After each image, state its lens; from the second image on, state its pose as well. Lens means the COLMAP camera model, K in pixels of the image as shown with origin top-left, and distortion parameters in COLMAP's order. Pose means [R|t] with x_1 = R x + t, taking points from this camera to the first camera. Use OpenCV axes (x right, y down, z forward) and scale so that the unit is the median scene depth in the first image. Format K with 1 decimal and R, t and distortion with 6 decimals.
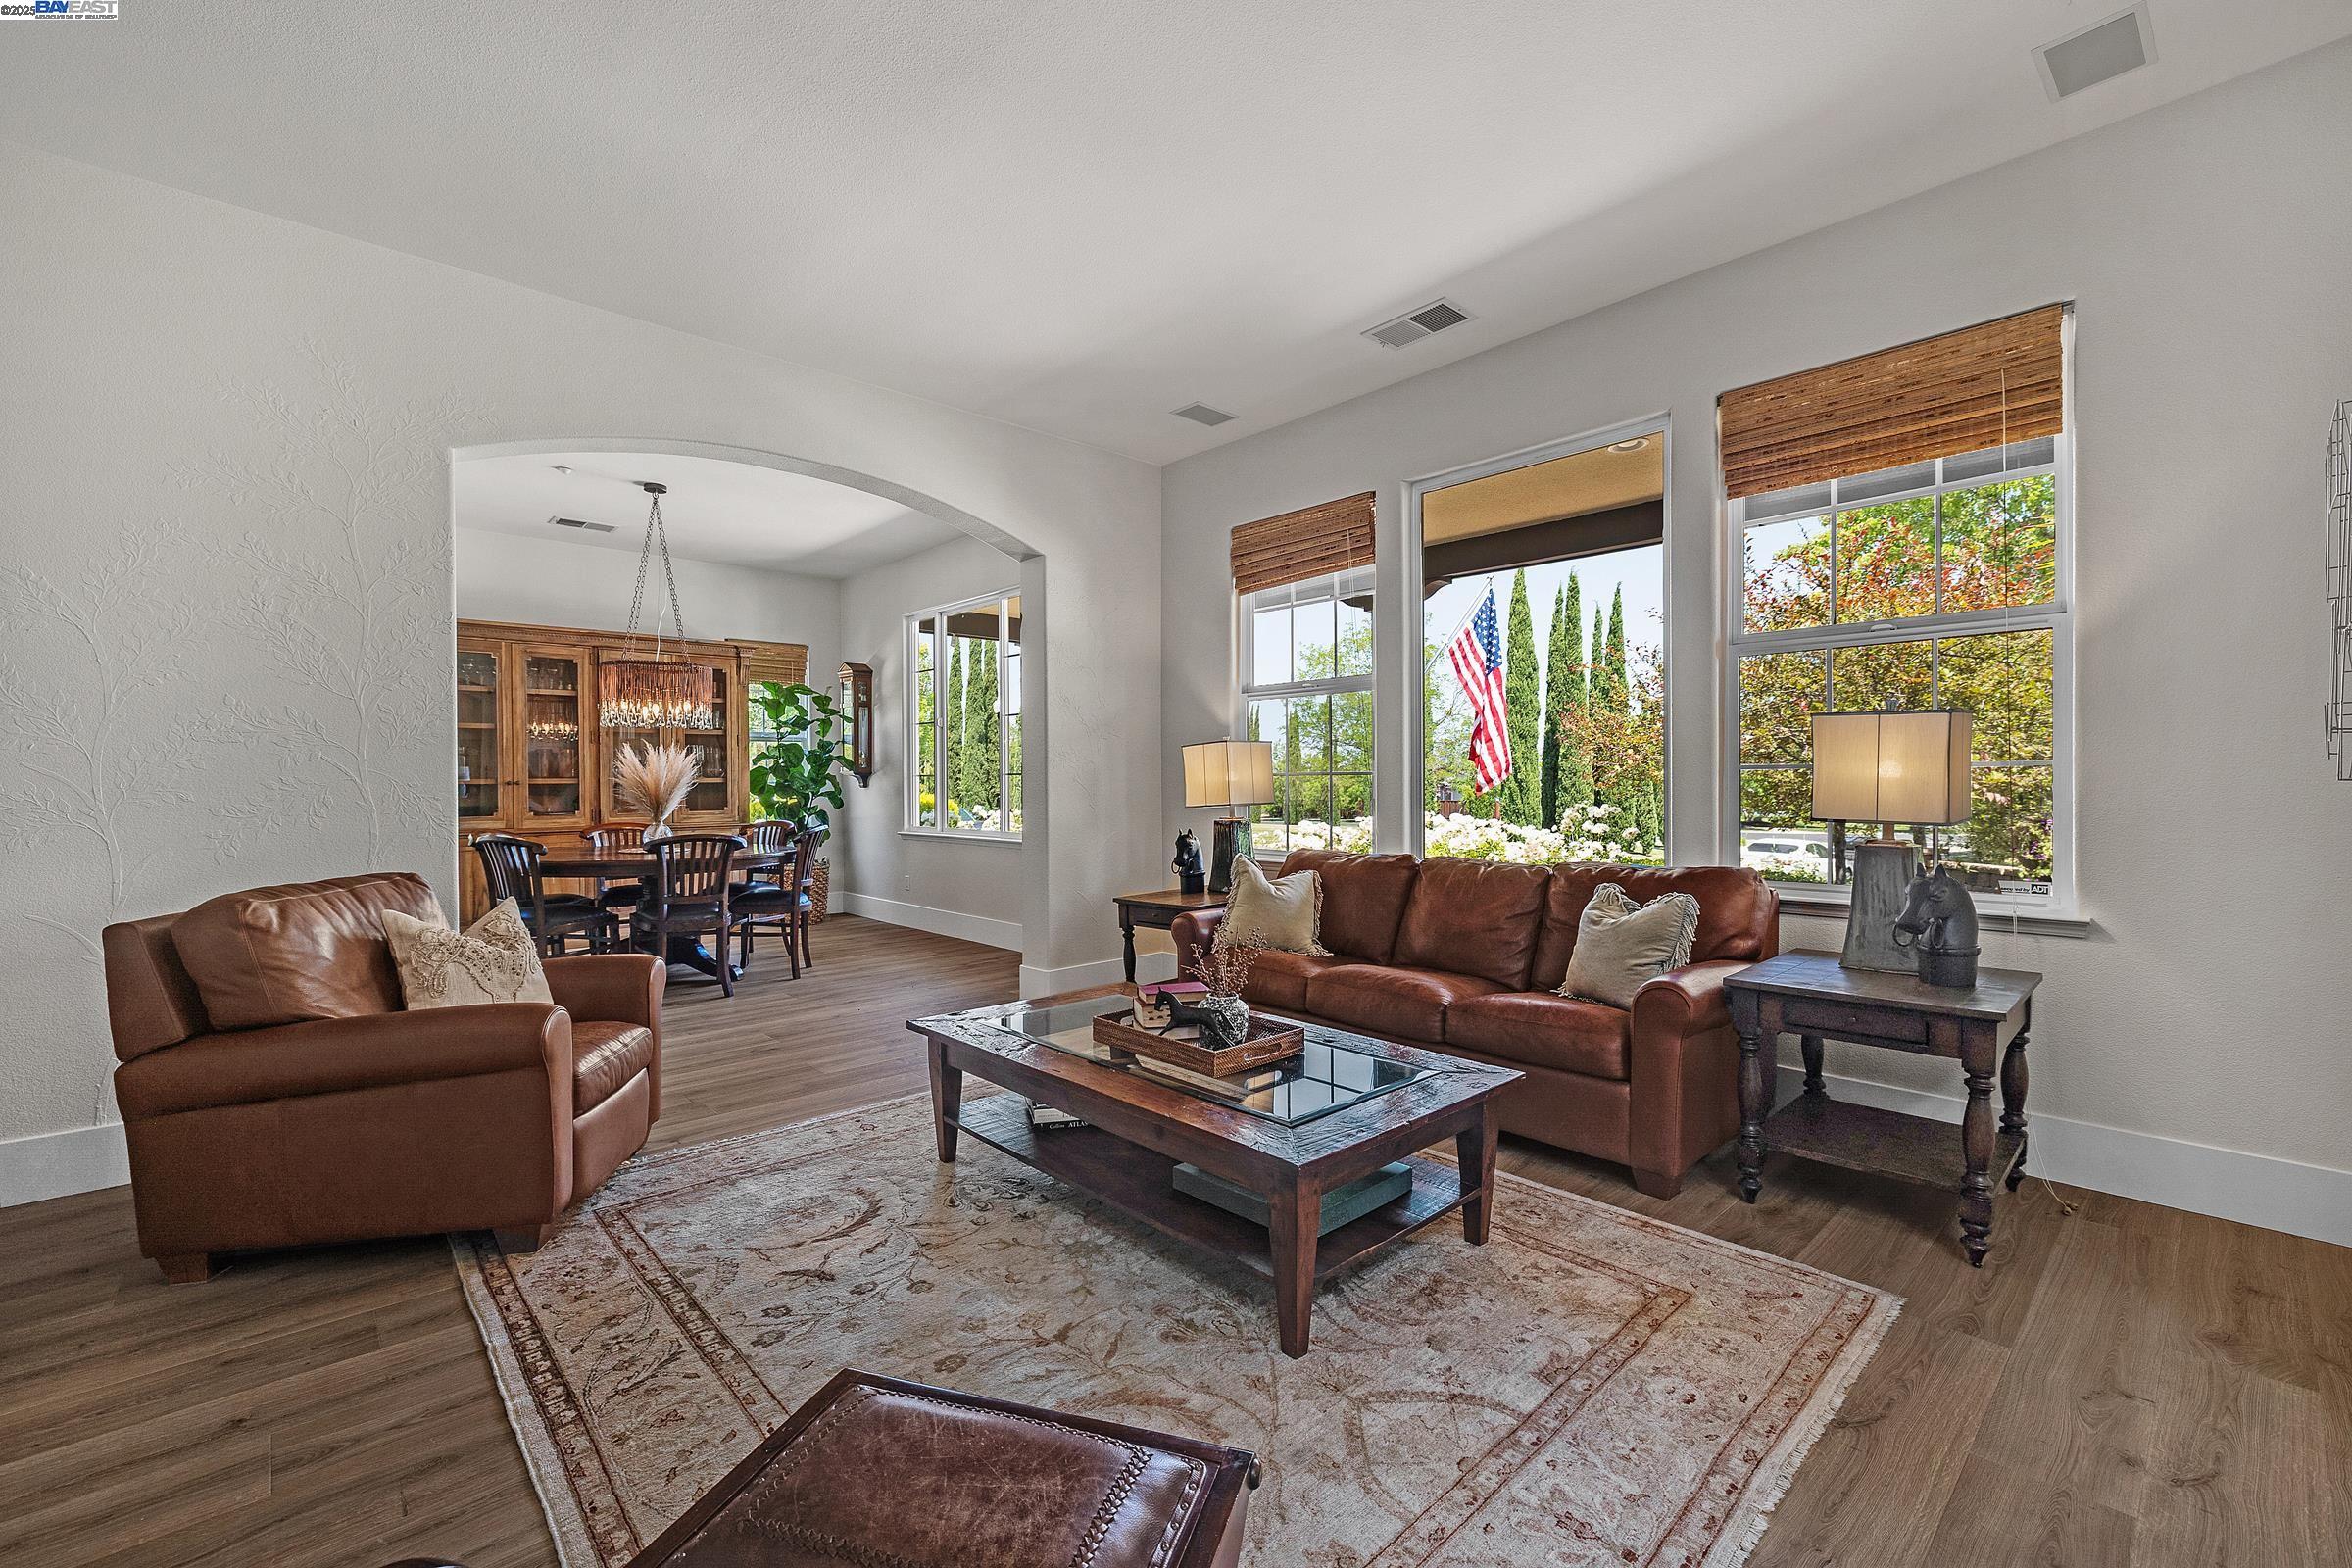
lens RADIAL K [[982.3, 0, 1171.7], [0, 982.3, 792.1], [0, 0, 1]] dist [-0.002081, -0.000162]
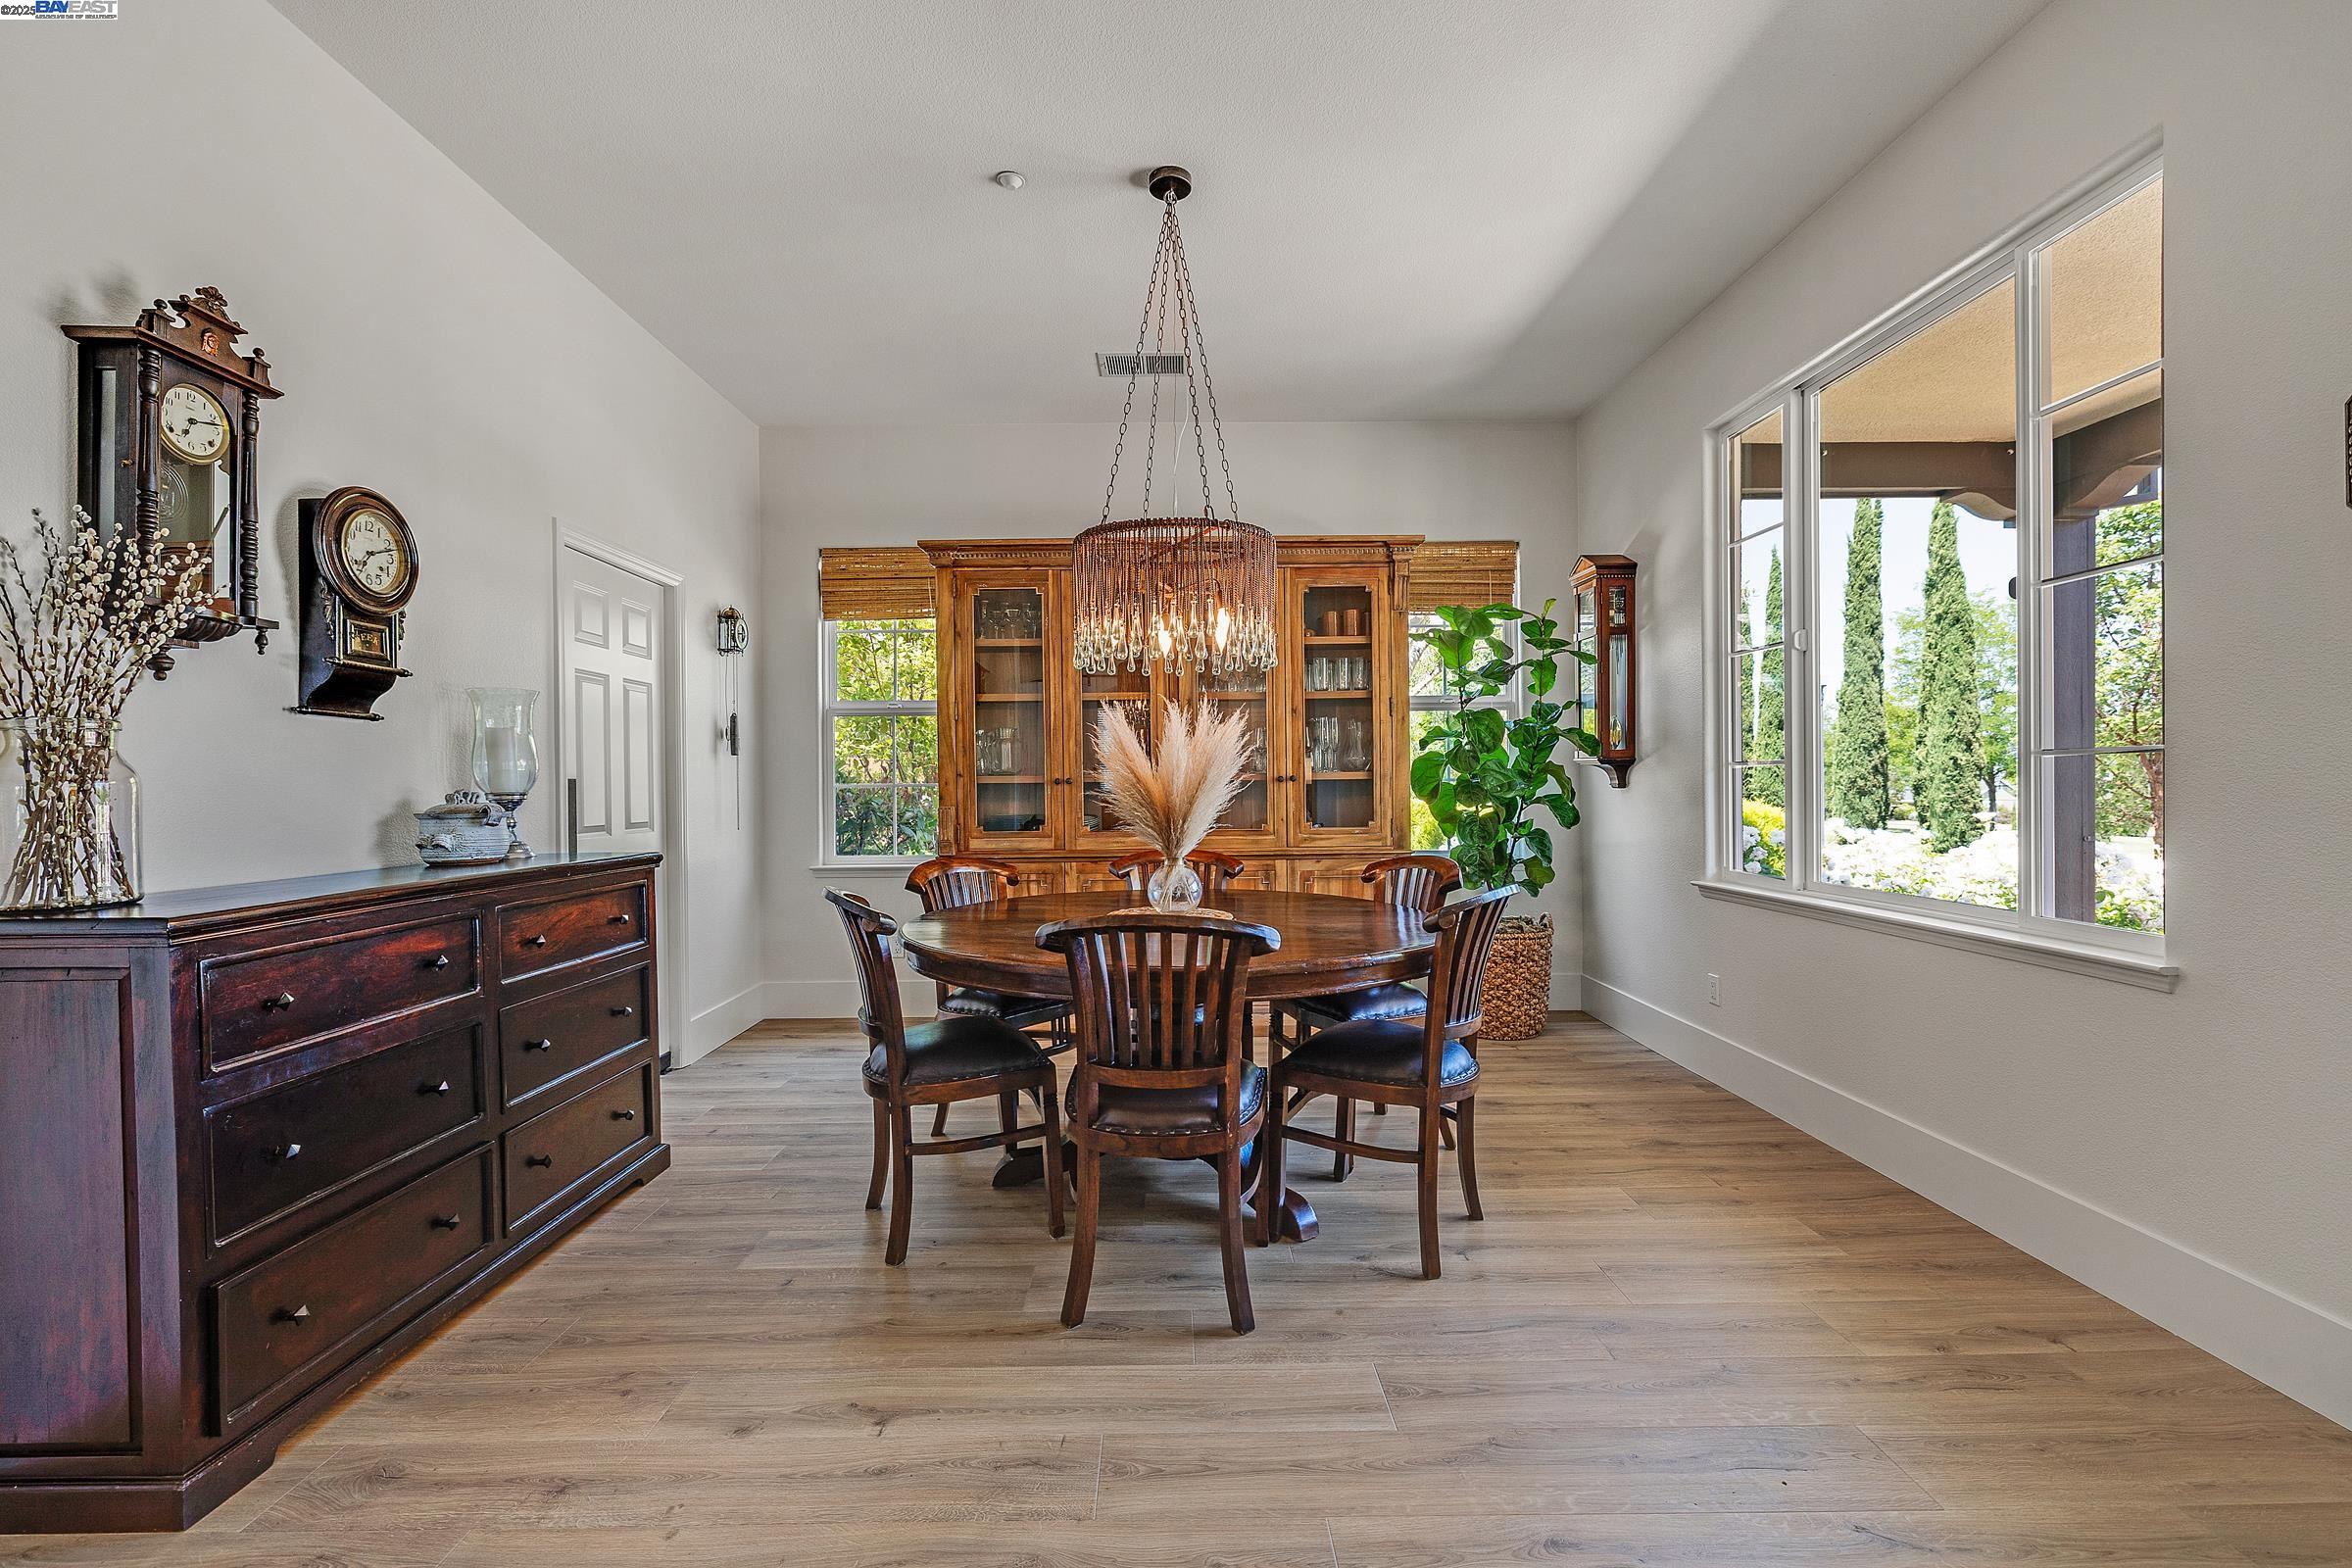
lens RADIAL K [[982.3, 0, 1173.3], [0, 982.3, 790.3], [0, 0, 1]] dist [-0.002081, -0.000162]
pose [[0.741363, 0.000801, -0.671103, -0.141591], [-0.001439, 0.999999, -0.000396, -0.002857], [0.671102, 0.001259, 0.741364, 0.463489]]
